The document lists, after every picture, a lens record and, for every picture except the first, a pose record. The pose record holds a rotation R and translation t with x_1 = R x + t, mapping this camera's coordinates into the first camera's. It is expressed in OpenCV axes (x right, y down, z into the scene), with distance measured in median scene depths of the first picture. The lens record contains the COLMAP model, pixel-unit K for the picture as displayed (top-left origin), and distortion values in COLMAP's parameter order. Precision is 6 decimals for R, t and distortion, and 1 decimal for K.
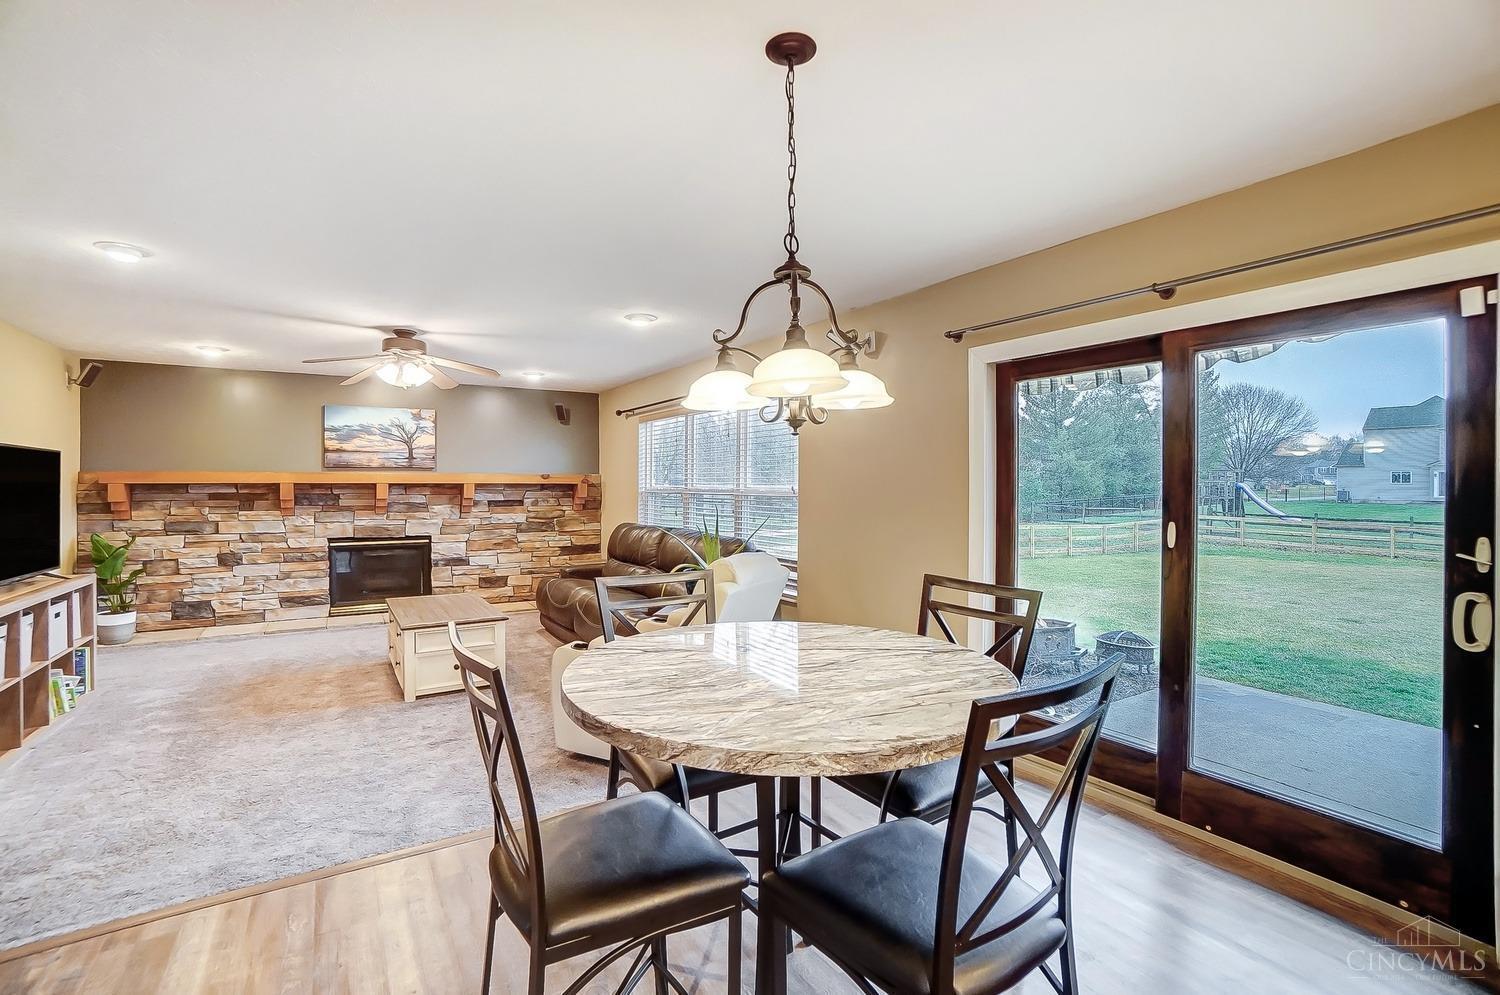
lens RADIAL K [[669.5, 0, 709.4], [0, 669.5, 489.9], [0, 0, 1]] dist [-0.021750, 0.010248]
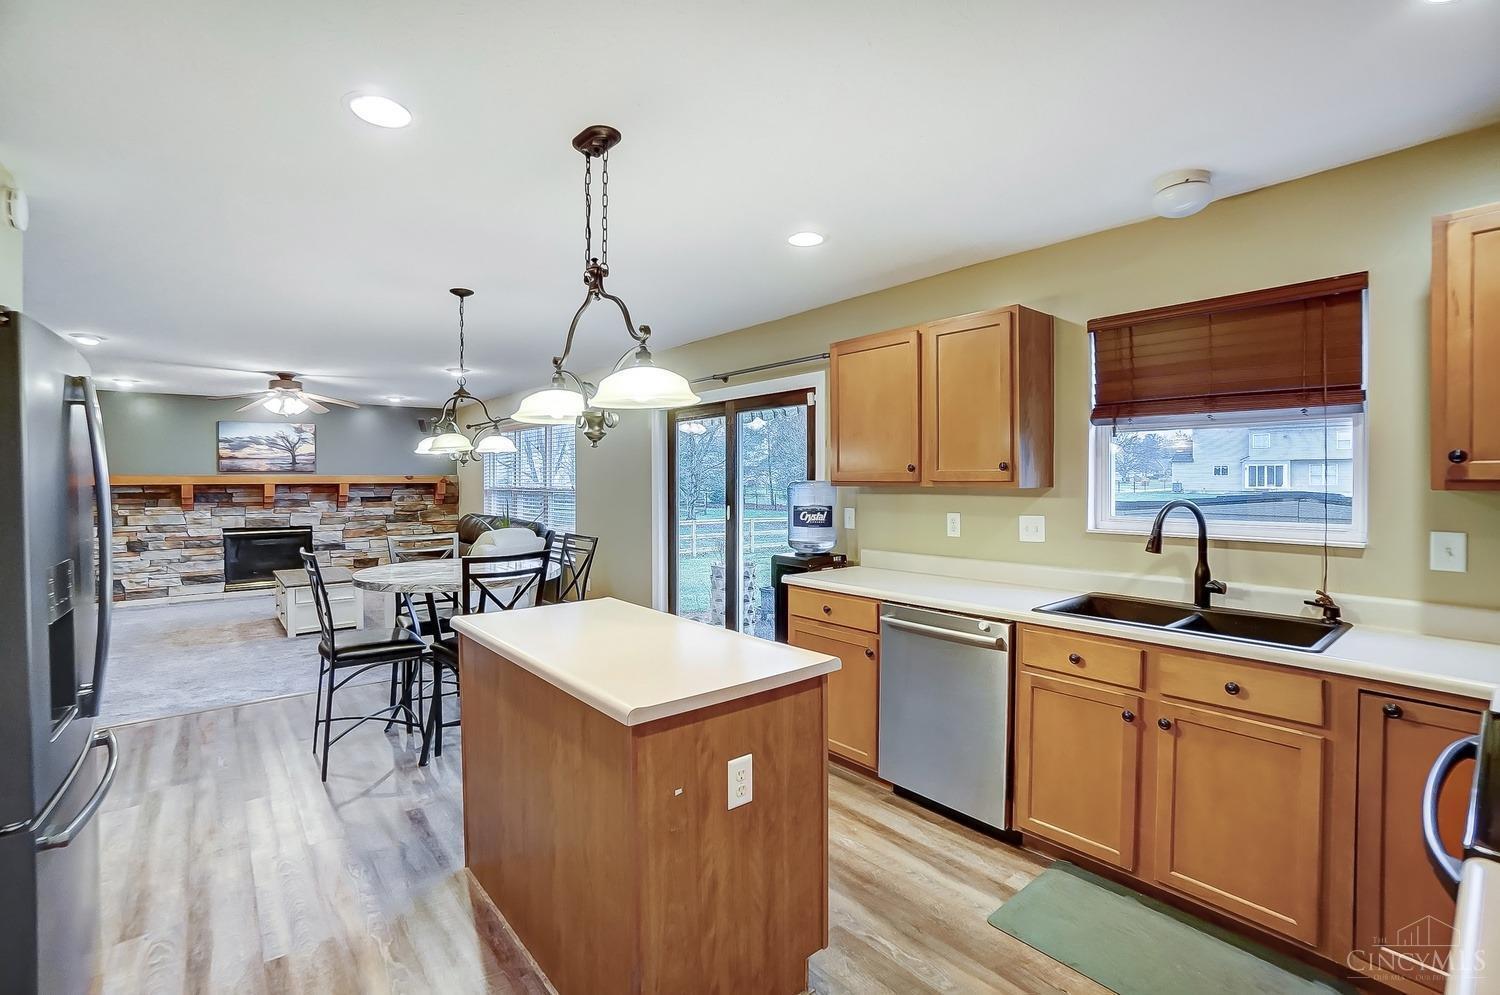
lens RADIAL K [[669.5, 0, 705.6], [0, 669.5, 485.9], [0, 0, 1]] dist [-0.021750, 0.010248]
pose [[0.992065, -0.006549, 0.125559, 0.169328], [0.006412, 0.999978, 0.001496, -0.003129], [-0.125566, -0.000679, 0.992085, -0.349458]]
